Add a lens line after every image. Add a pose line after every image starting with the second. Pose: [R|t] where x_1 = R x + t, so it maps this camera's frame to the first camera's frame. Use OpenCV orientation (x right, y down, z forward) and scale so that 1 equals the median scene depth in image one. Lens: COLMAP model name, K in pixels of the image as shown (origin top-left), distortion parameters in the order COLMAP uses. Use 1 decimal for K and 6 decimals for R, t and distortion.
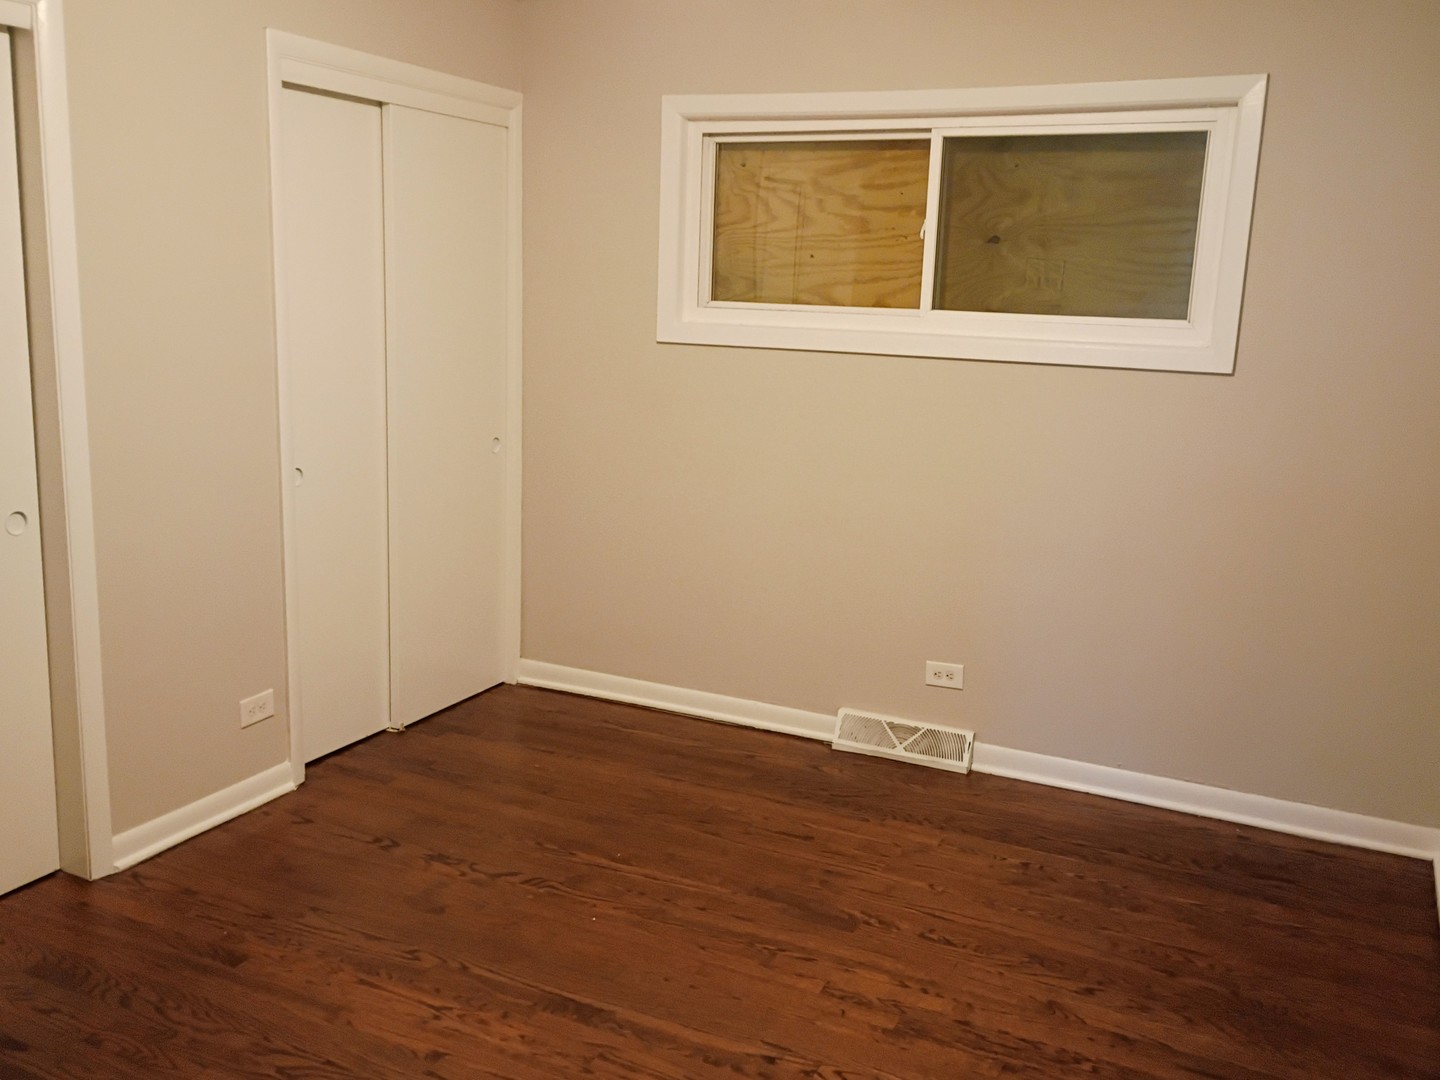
lens RADIAL K [[1271.6, 0, 720.0], [0, 1271.6, 540.0], [0, 0, 1]] dist [0.009895, -0.001015]
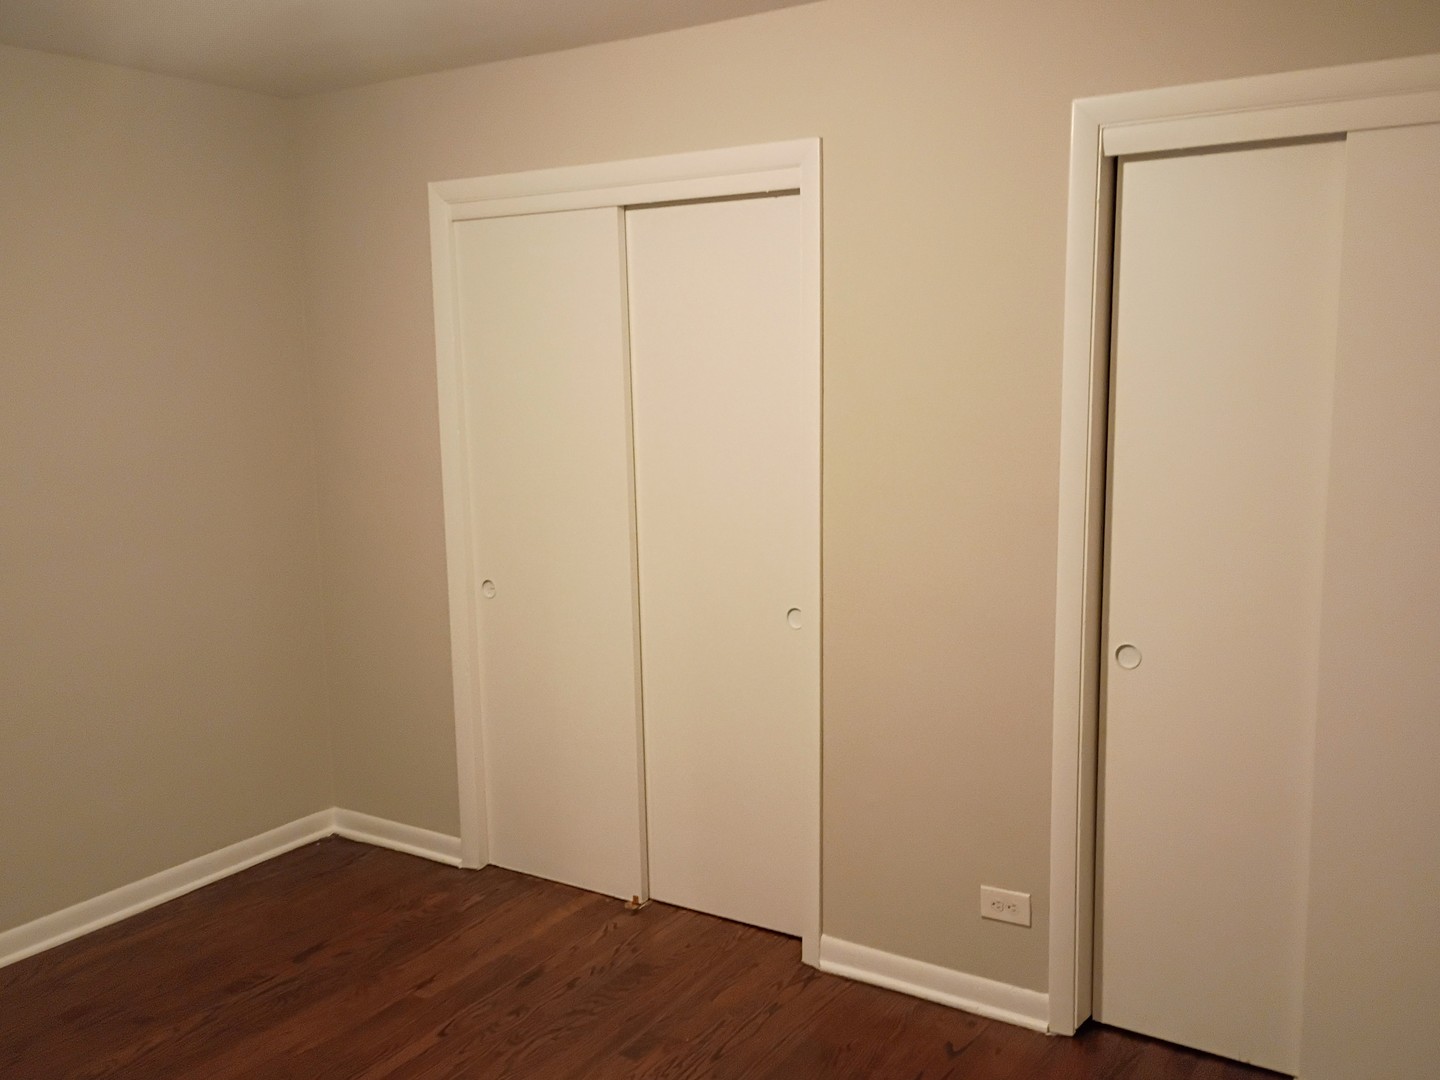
lens RADIAL K [[1271.6, 0, 720.0], [0, 1271.6, 540.0], [0, 0, 1]] dist [0.009895, -0.001015]
pose [[-0.122962, 0.116877, -0.985505, 0.695188], [-0.185910, 0.972748, 0.138560, -0.279438], [0.974842, 0.200253, -0.097882, 1.278900]]
